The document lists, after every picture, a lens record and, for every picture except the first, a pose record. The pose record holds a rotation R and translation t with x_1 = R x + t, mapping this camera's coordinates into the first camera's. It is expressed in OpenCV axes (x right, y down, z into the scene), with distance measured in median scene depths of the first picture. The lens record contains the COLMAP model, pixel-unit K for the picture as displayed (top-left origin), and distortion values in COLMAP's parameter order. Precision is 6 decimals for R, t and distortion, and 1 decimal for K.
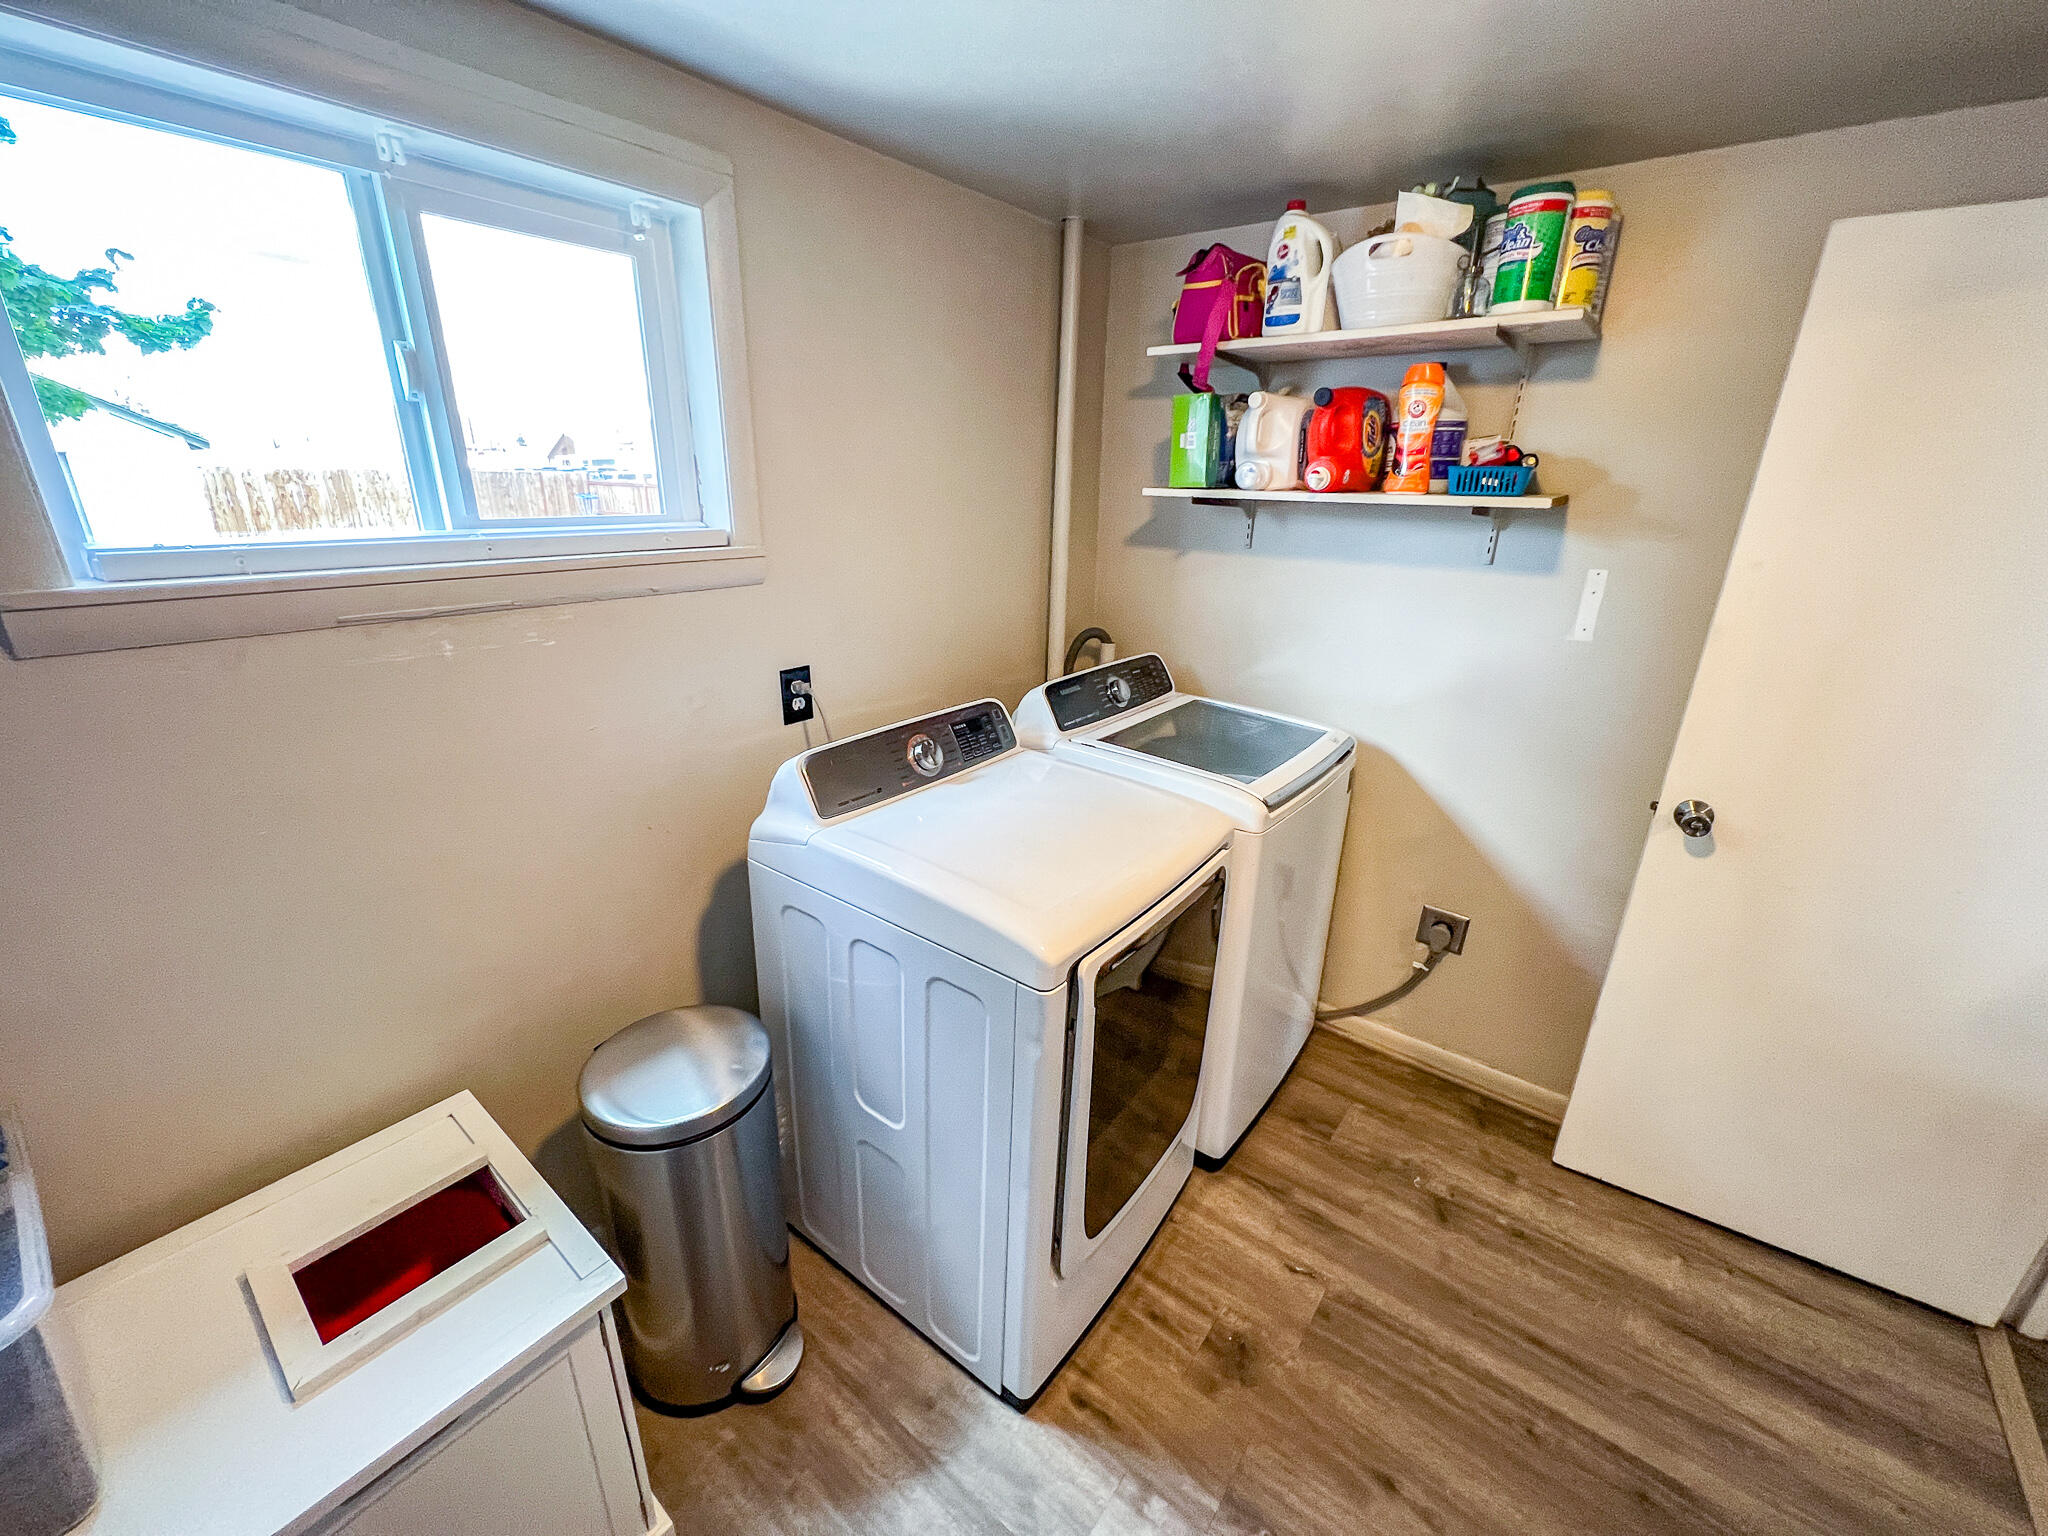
lens RADIAL K [[824.1, 0, 1023.8], [0, 824.1, 765.7], [0, 0, 1]] dist [0.001342, 0.000692]
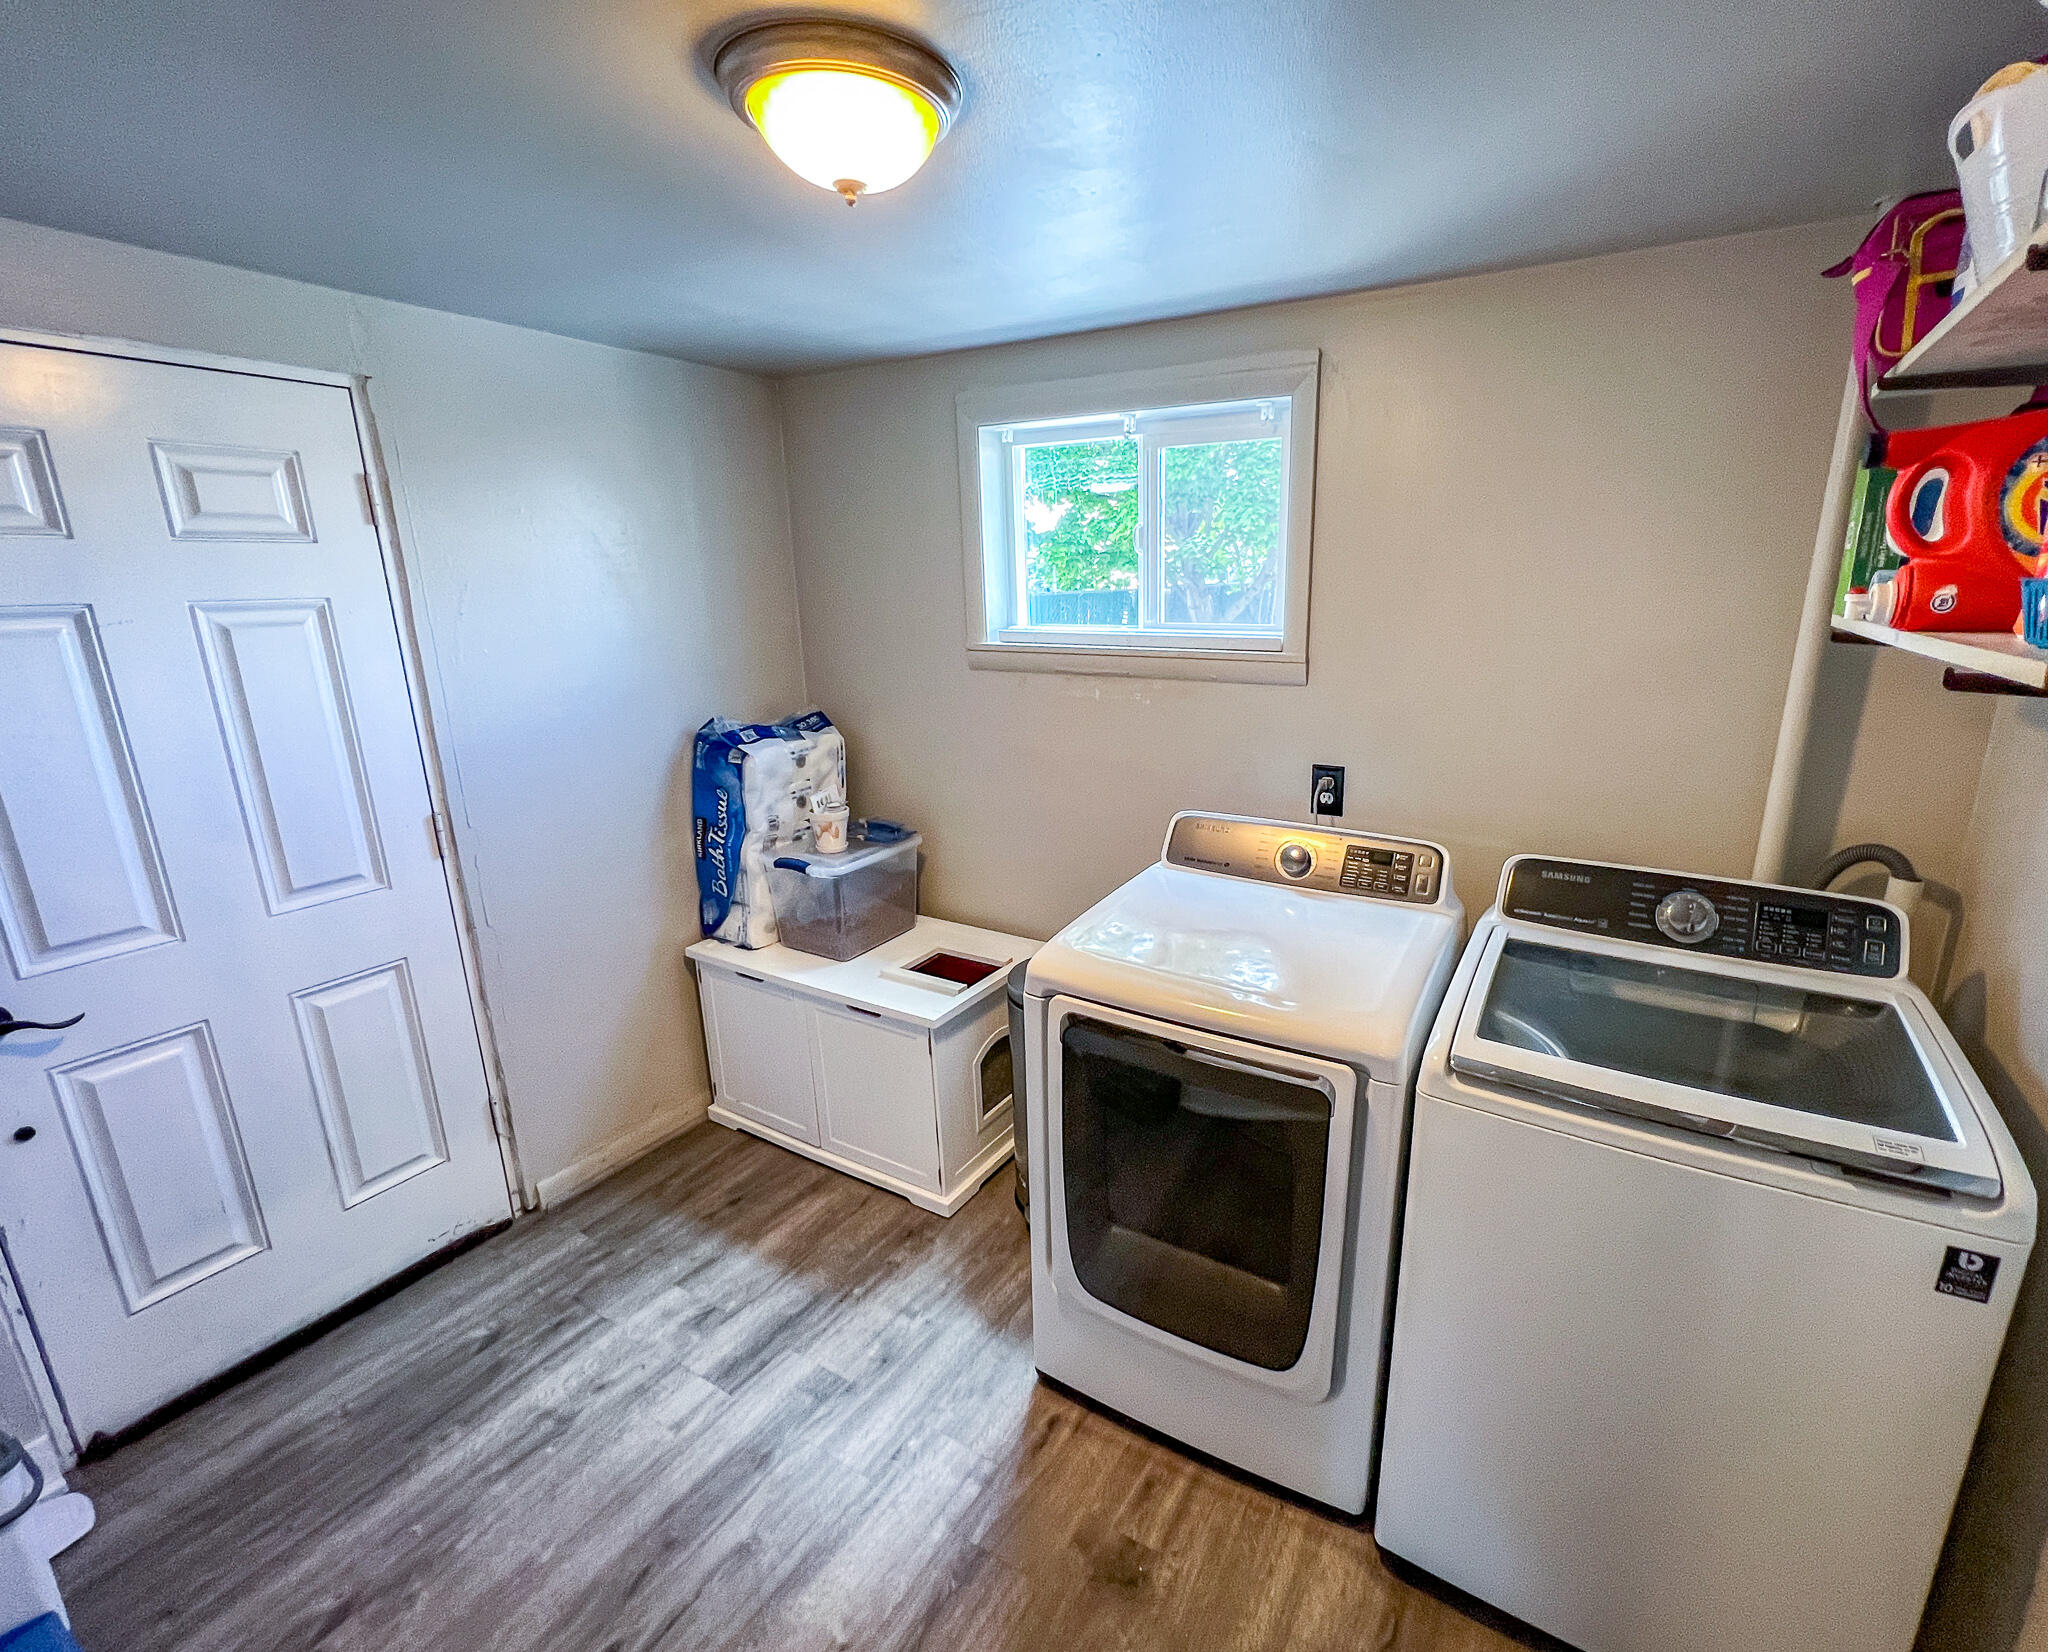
lens RADIAL K [[938.9, 0, 1108.2], [0, 938.9, 826.7], [0, 0, 1]] dist [0.001736, 0.000005]
pose [[0.146145, 0.236614, -0.960550, 1.027888], [-0.321692, 0.929570, 0.180038, -0.198348], [0.935498, 0.282689, 0.211969, 0.550964]]
